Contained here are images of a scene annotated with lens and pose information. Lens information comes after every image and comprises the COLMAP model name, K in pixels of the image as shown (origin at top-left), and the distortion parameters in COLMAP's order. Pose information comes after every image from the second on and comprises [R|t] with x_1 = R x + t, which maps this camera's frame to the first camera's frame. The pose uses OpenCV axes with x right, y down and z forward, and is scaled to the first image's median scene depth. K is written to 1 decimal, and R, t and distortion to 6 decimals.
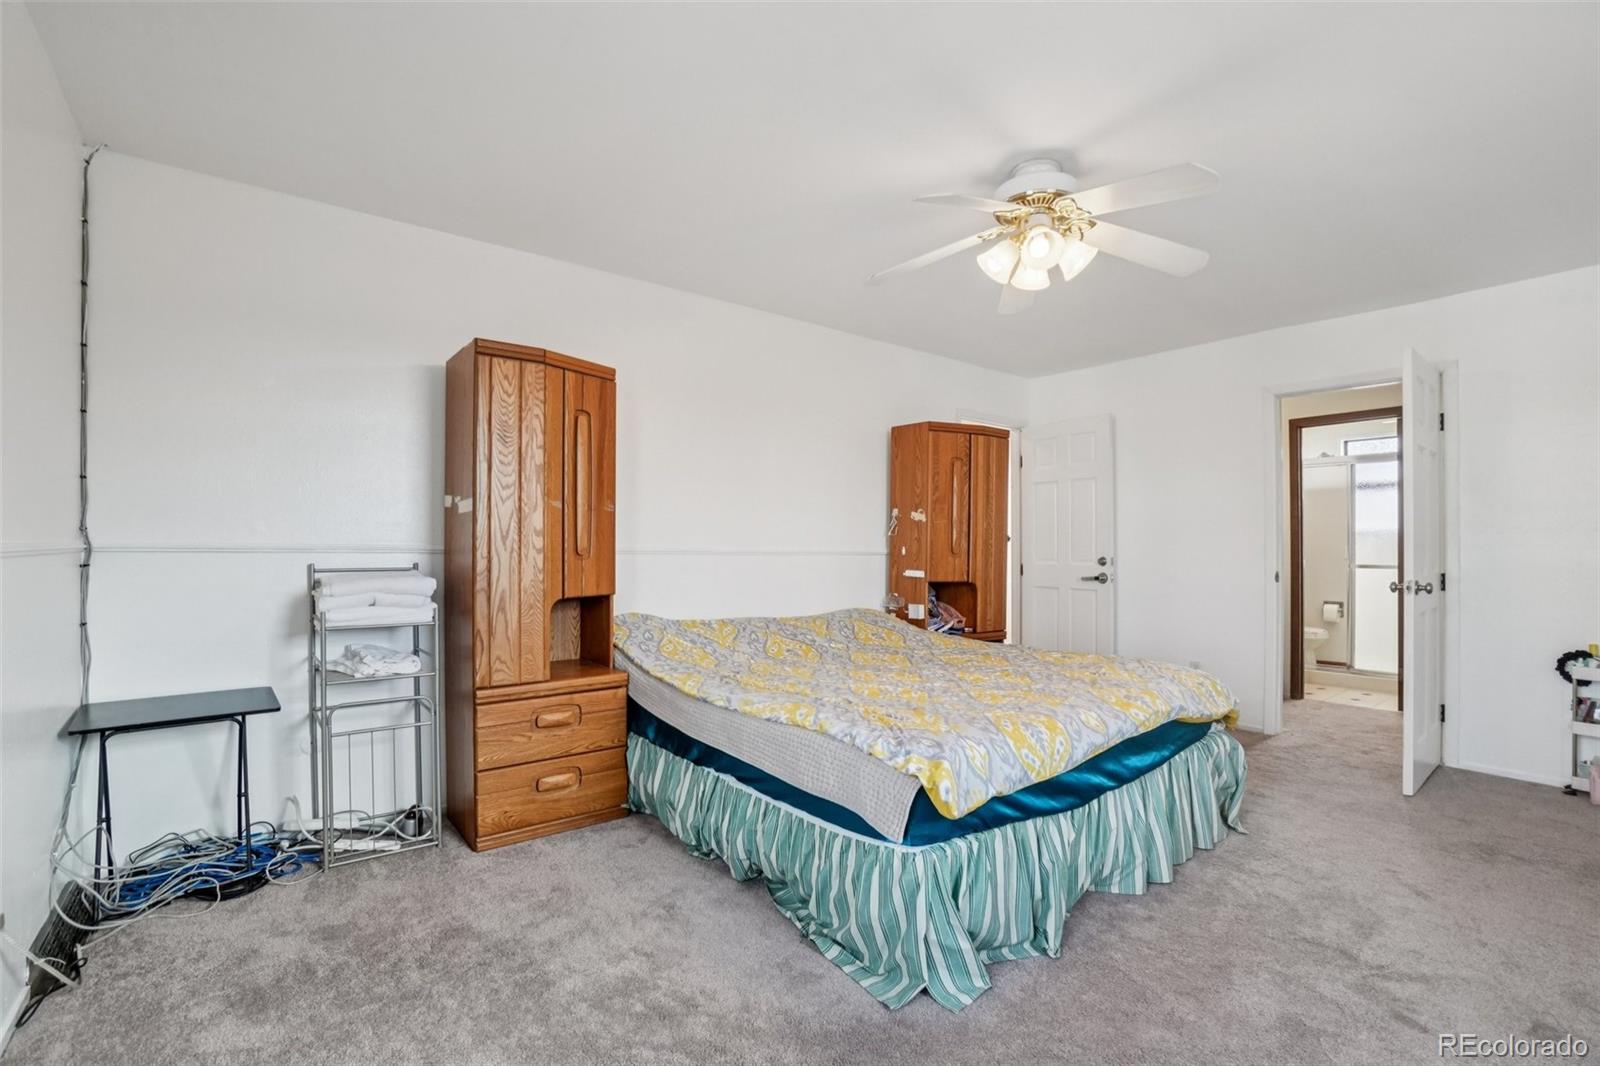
lens RADIAL K [[708.0, 0, 800.0], [0, 708.0, 533.0], [0, 0, 1]] dist [-0.075483, 0.027346]
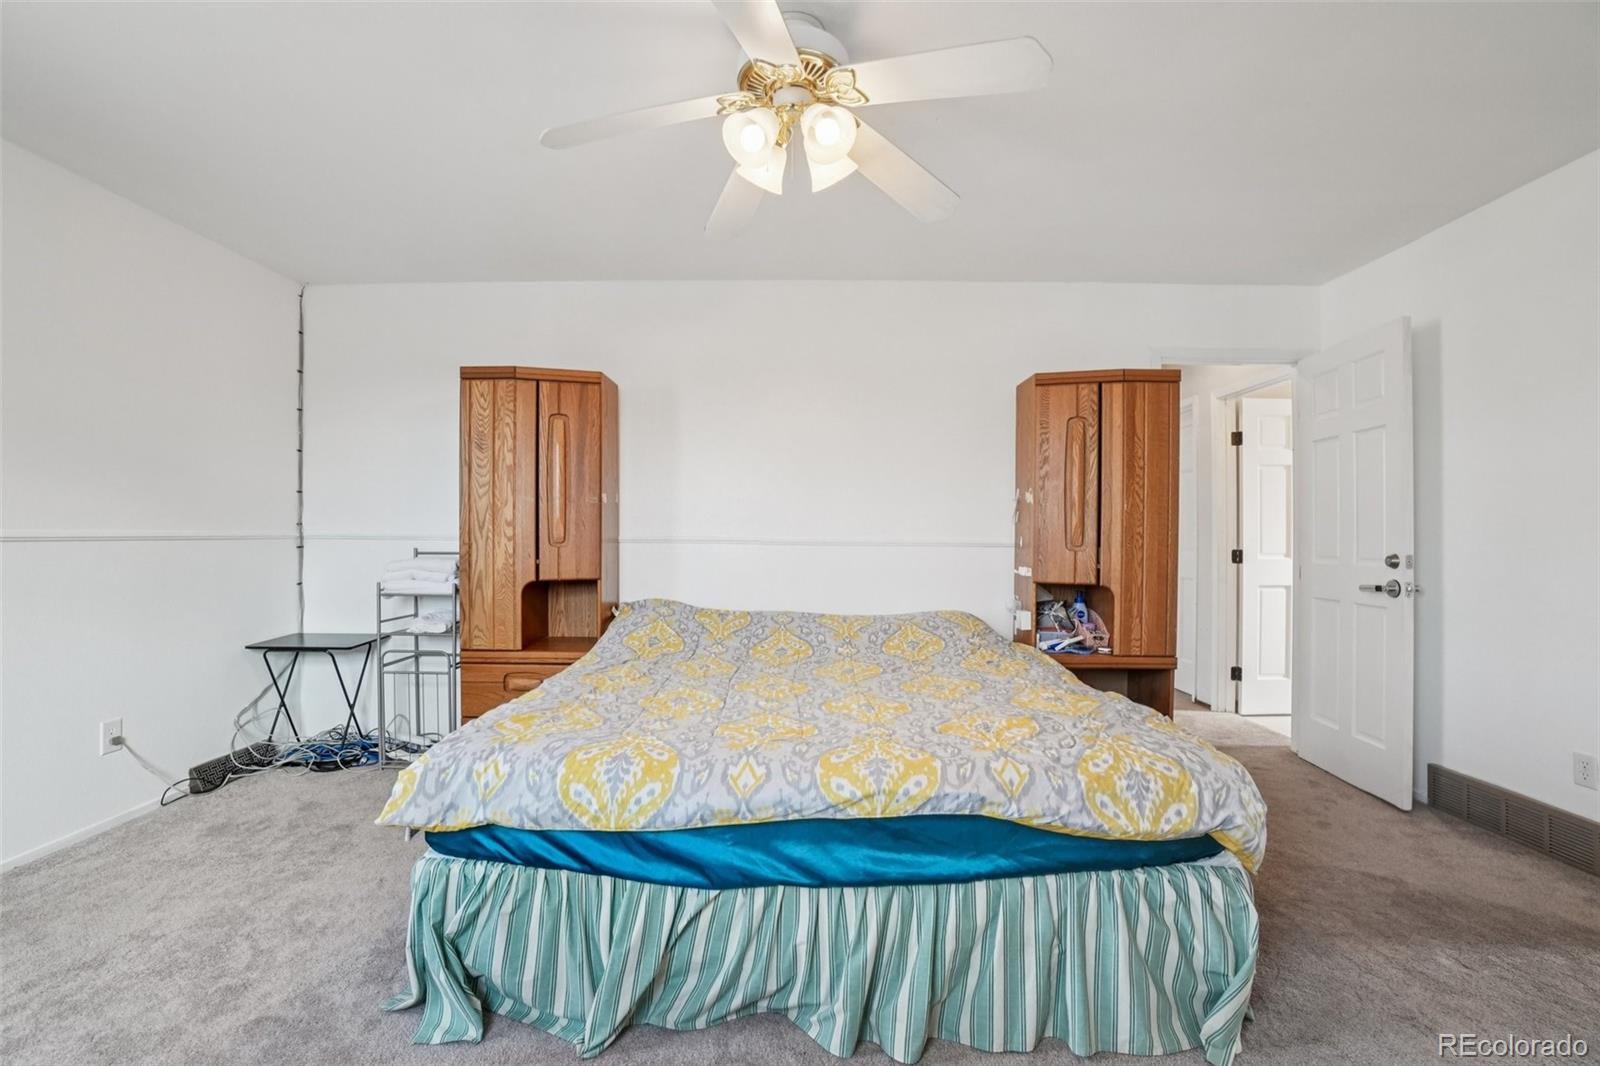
lens RADIAL K [[708.0, 0, 800.0], [0, 708.0, 533.0], [0, 0, 1]] dist [-0.075483, 0.027346]
pose [[0.780863, -0.003896, -0.624691, 0.757373], [0.009458, 0.999940, 0.005587, 0.014110], [0.624631, -0.010271, 0.780852, 0.398518]]
